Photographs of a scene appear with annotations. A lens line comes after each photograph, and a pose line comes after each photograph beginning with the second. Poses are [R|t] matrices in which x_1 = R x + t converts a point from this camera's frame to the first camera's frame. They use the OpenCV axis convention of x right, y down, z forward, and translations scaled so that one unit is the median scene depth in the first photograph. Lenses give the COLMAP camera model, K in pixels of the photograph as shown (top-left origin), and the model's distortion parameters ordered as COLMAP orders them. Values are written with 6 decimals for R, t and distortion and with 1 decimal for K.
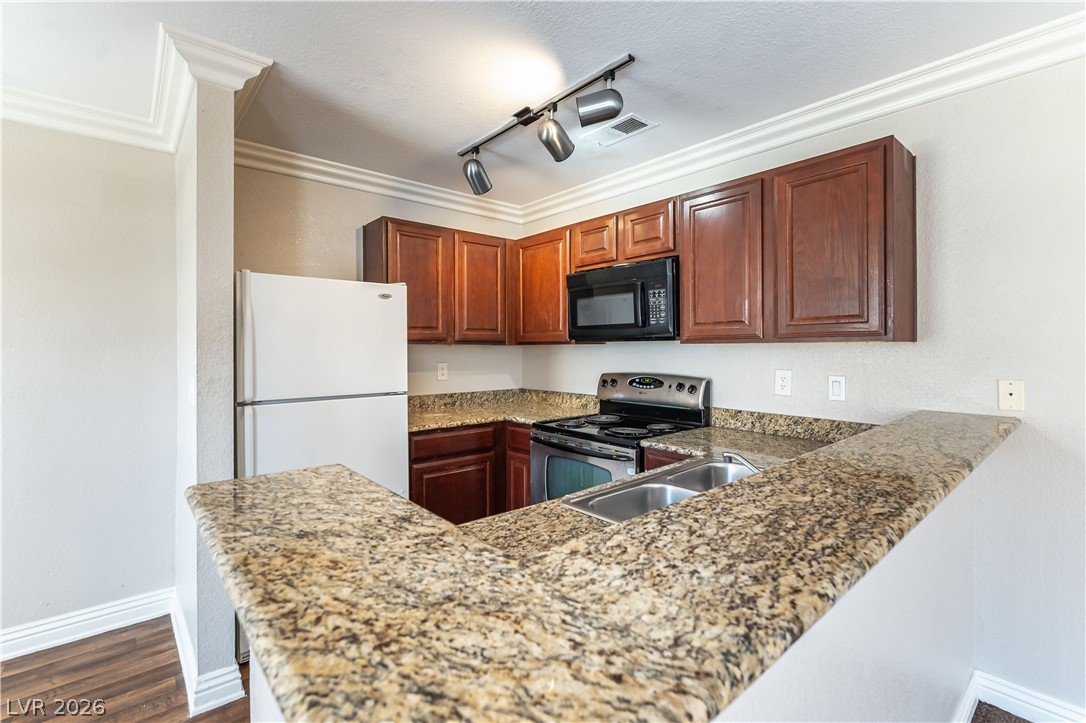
lens RADIAL K [[490.0, 0, 538.4], [0, 490.0, 349.6], [0, 0, 1]] dist [-0.000970, -0.000126]
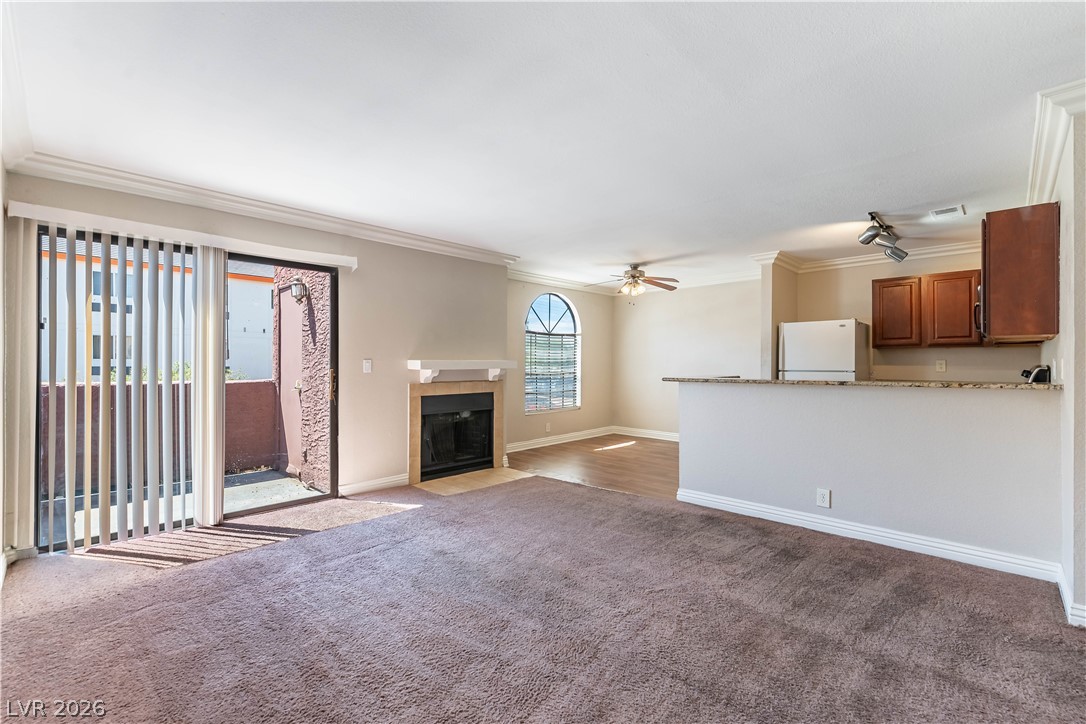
lens RADIAL K [[470.6, 0, 549.3], [0, 470.6, 360.5], [0, 0, 1]] dist [0.000330, 0.000023]
pose [[0.093010, -0.002897, -0.995661, 1.462425], [-0.007400, 0.999966, -0.003601, 0.054509], [0.995638, 0.007703, 0.092986, -0.422494]]
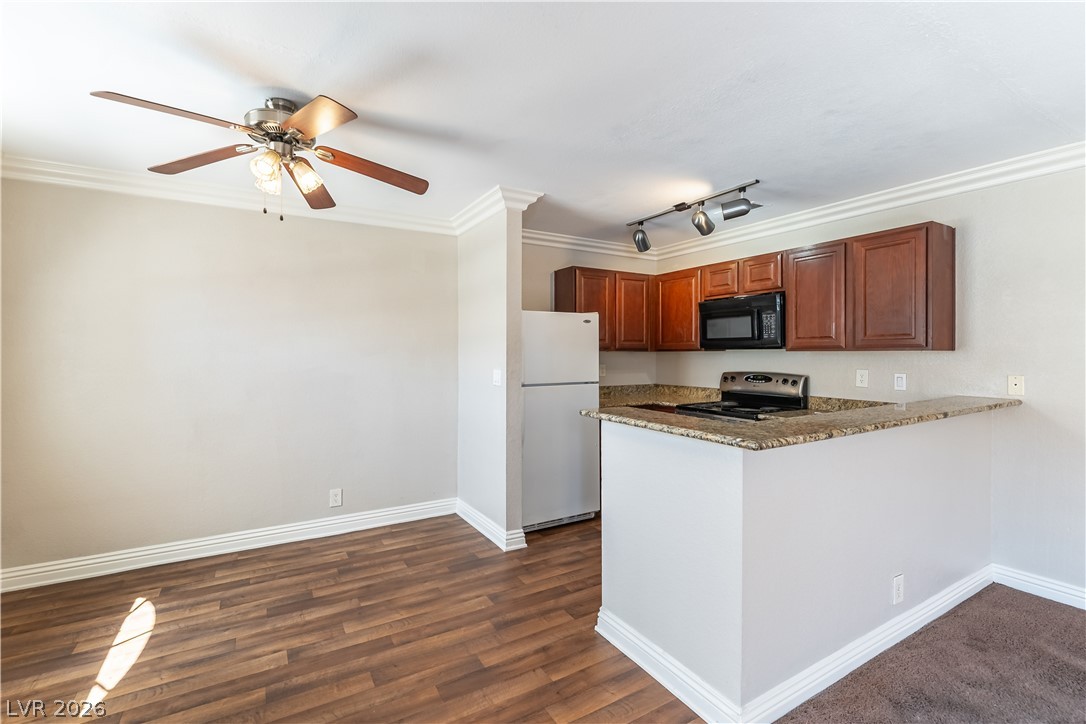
lens RADIAL K [[484.2, 0, 535.8], [0, 484.2, 357.8], [0, 0, 1]] dist [-0.001306, -0.000334]
pose [[0.983873, 0.003509, -0.178833, -0.175770], [-0.002234, 0.999971, 0.007329, -0.001208], [0.178853, -0.006811, 0.983852, -0.524008]]
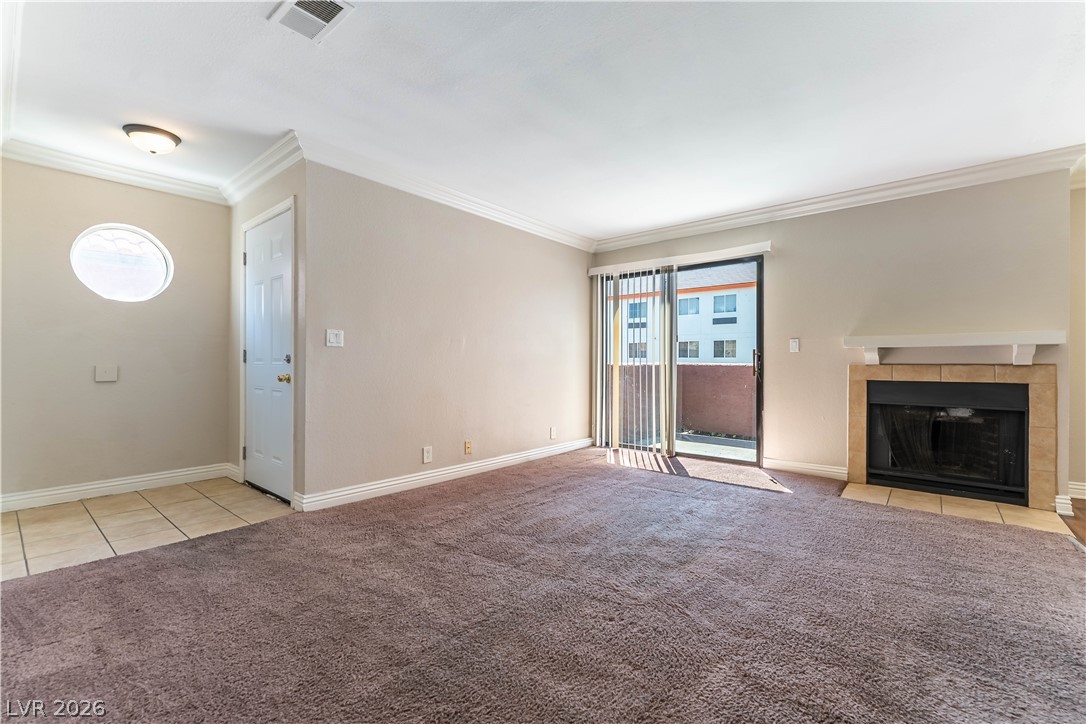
lens RADIAL K [[467.3, 0, 548.0], [0, 467.3, 360.3], [0, 0, 1]] dist [-0.000583, -0.000132]
pose [[-0.986229, -0.000274, -0.165385, 0.885942], [-0.000313, 1.000000, 0.000209, 0.122856], [0.165385, 0.000258, -0.986229, 0.521612]]
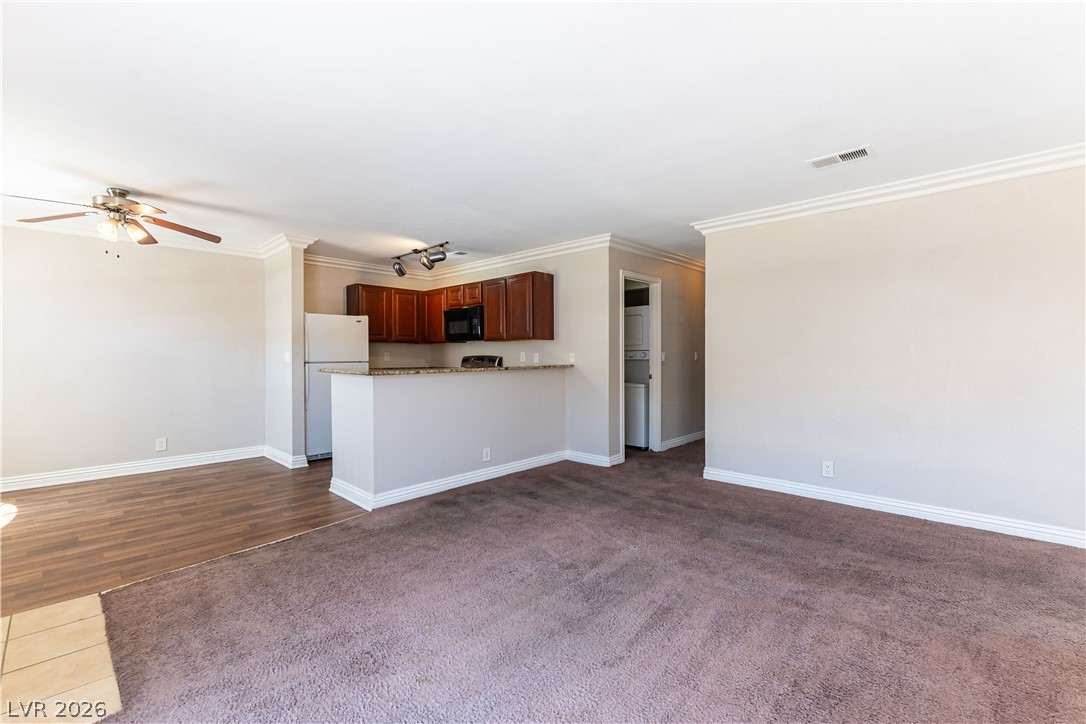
lens RADIAL K [[467.3, 0, 548.0], [0, 467.3, 360.3], [0, 0, 1]] dist [-0.000583, -0.000132]
pose [[0.994598, -0.000629, 0.103796, 0.339114], [-0.000075, 0.999977, 0.006779, 0.060679], [-0.103798, -0.006750, 0.994576, -1.252958]]
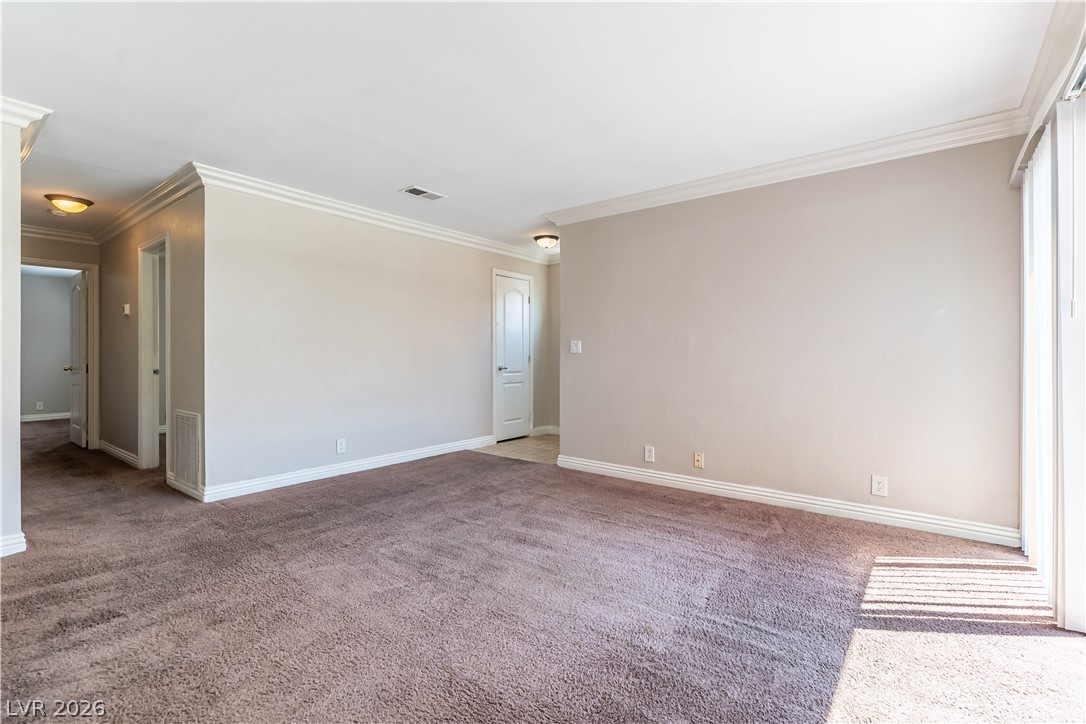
lens RADIAL K [[491.8, 0, 560.0], [0, 491.8, 358.5], [0, 0, 1]] dist [0.000061, 0.000134]
pose [[-0.210275, -0.002134, 0.977640, -0.434381], [0.005652, 0.999978, 0.003399, 0.101556], [-0.977626, 0.006241, -0.210258, -0.331723]]
